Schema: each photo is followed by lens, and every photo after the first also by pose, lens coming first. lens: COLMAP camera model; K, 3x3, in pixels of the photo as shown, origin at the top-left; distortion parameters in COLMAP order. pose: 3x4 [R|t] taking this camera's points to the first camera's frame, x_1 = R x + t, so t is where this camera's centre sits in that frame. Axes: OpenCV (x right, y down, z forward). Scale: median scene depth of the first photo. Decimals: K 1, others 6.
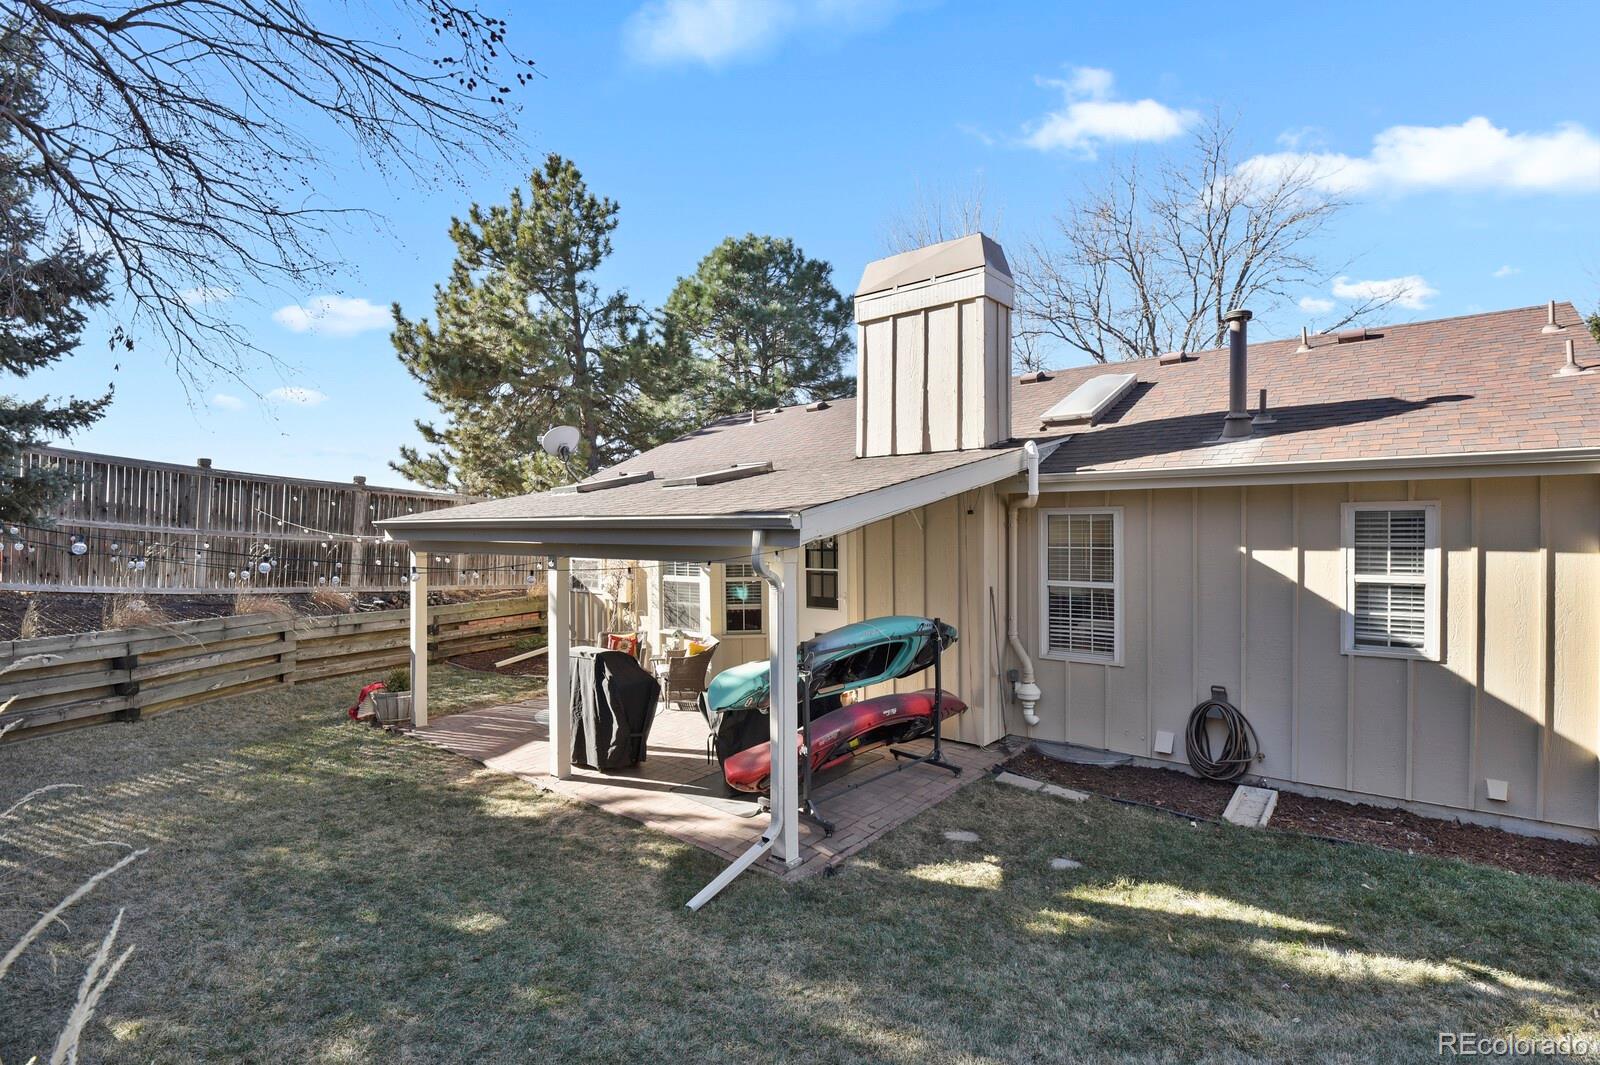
lens RADIAL K [[786.1, 0, 799.2], [0, 786.1, 538.4], [0, 0, 1]] dist [-0.030188, -0.000887]
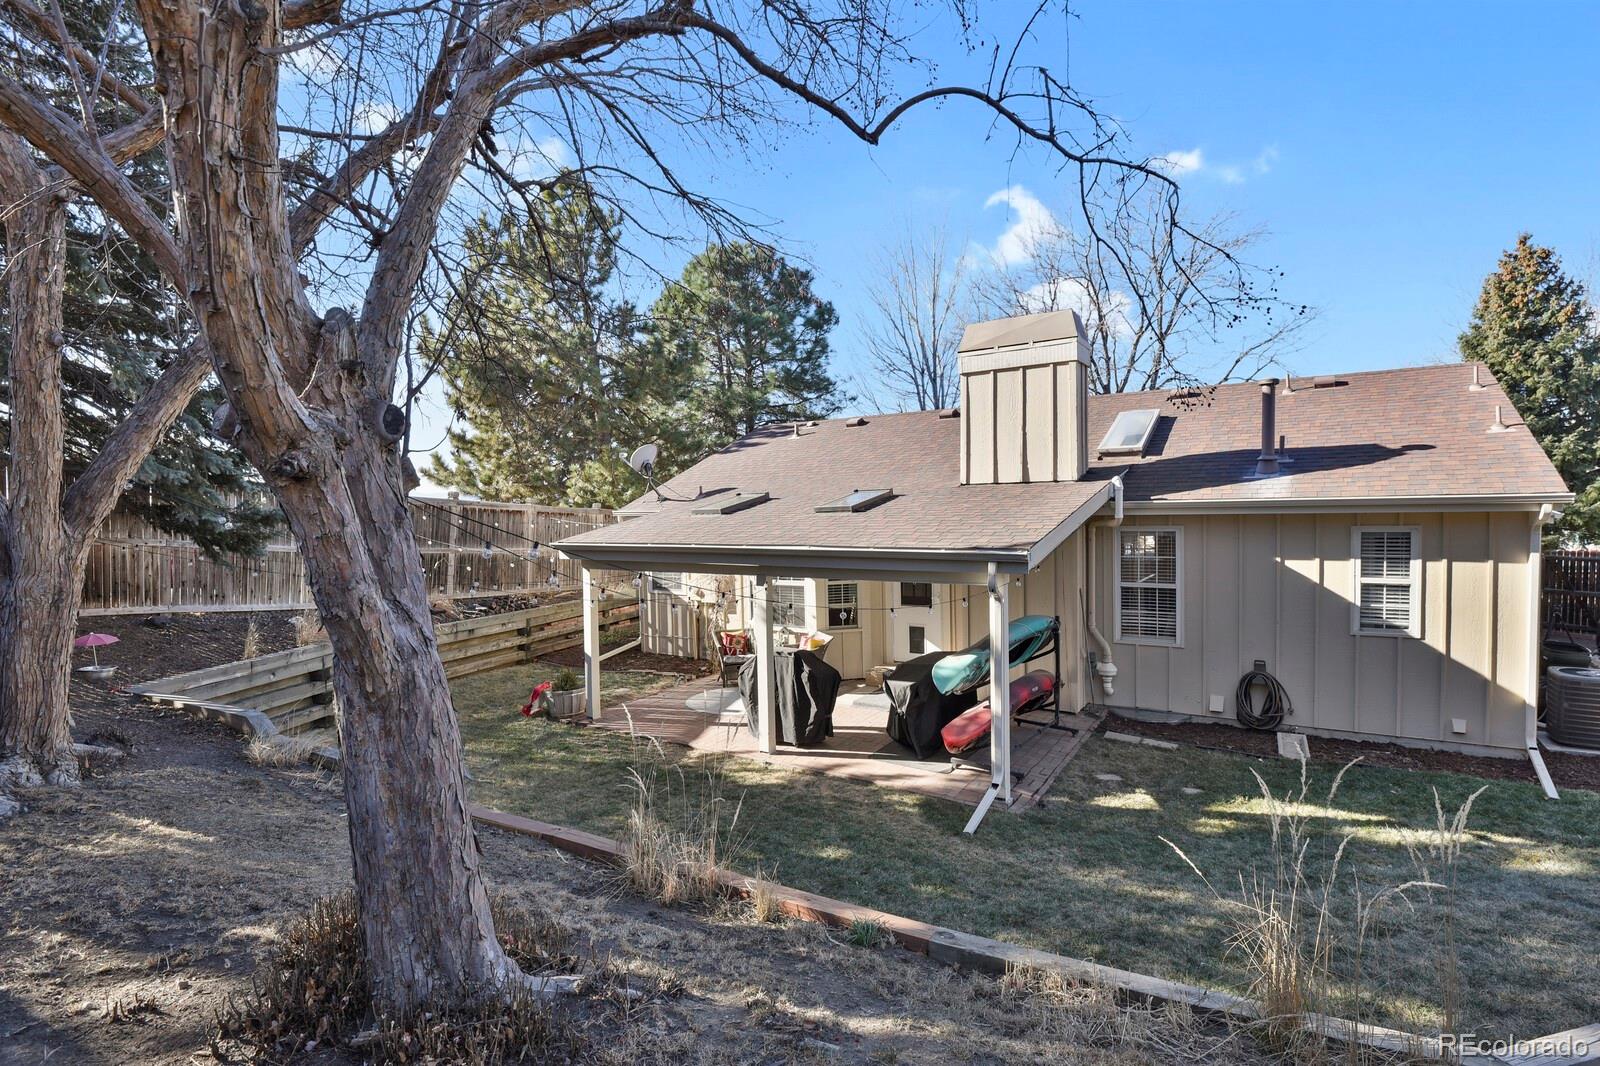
lens RADIAL K [[786.1, 0, 799.2], [0, 786.1, 538.9], [0, 0, 1]] dist [-0.030188, -0.000887]
pose [[0.993032, -0.017817, 0.116490, -0.408540], [0.014755, 0.999524, 0.027093, -0.069188], [-0.116917, -0.025186, 0.992822, -0.240165]]
